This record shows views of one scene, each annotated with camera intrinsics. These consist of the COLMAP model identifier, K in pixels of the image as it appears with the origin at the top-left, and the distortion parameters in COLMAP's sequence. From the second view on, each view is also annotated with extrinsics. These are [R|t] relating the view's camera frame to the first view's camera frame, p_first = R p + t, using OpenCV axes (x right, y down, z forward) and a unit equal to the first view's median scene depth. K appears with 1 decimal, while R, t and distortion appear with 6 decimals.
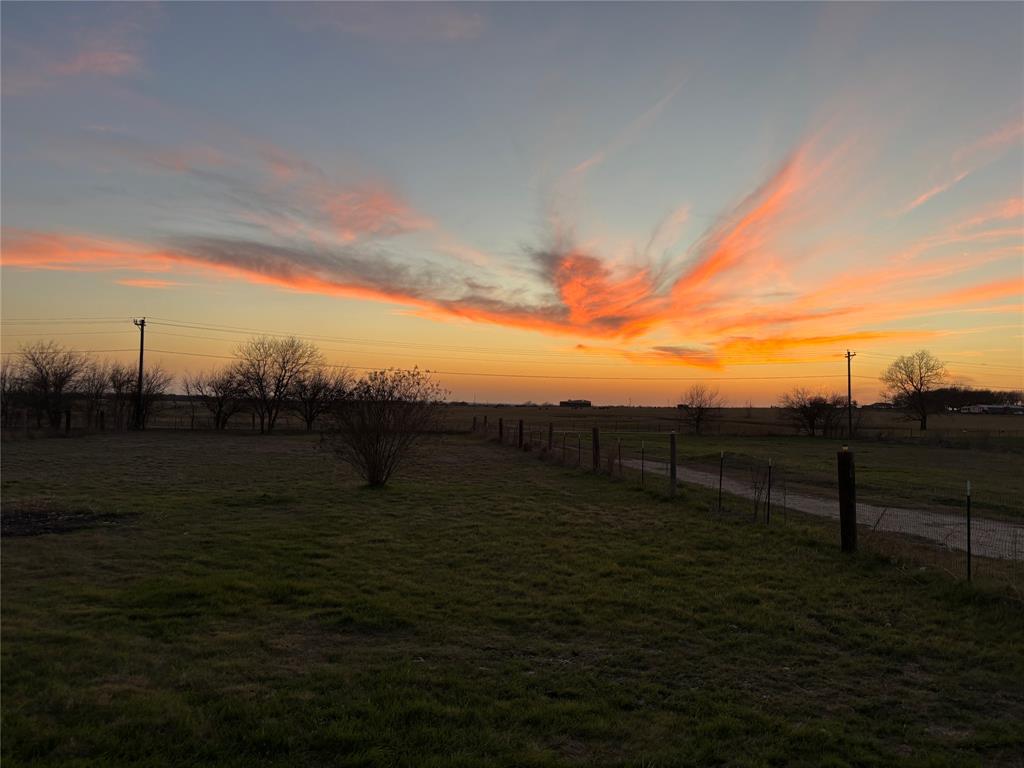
lens RADIAL K [[787.7, 0, 512.0], [0, 787.7, 384.0], [0, 0, 1]] dist [0.065931, -0.006709]
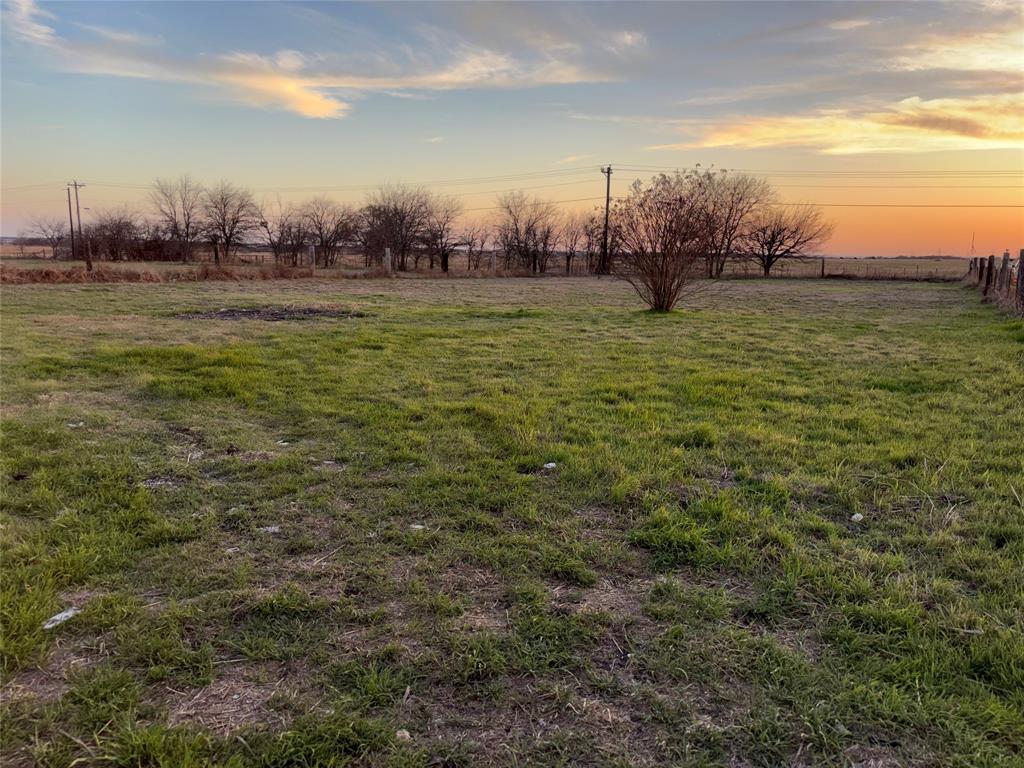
lens RADIAL K [[787.7, 0, 512.0], [0, 787.7, 384.0], [0, 0, 1]] dist [0.065931, -0.006709]
pose [[0.786300, 0.090144, -0.611234, 0.231352], [0.015168, 0.986185, 0.164954, 0.063518], [0.617659, -0.138974, 0.774069, 0.226630]]
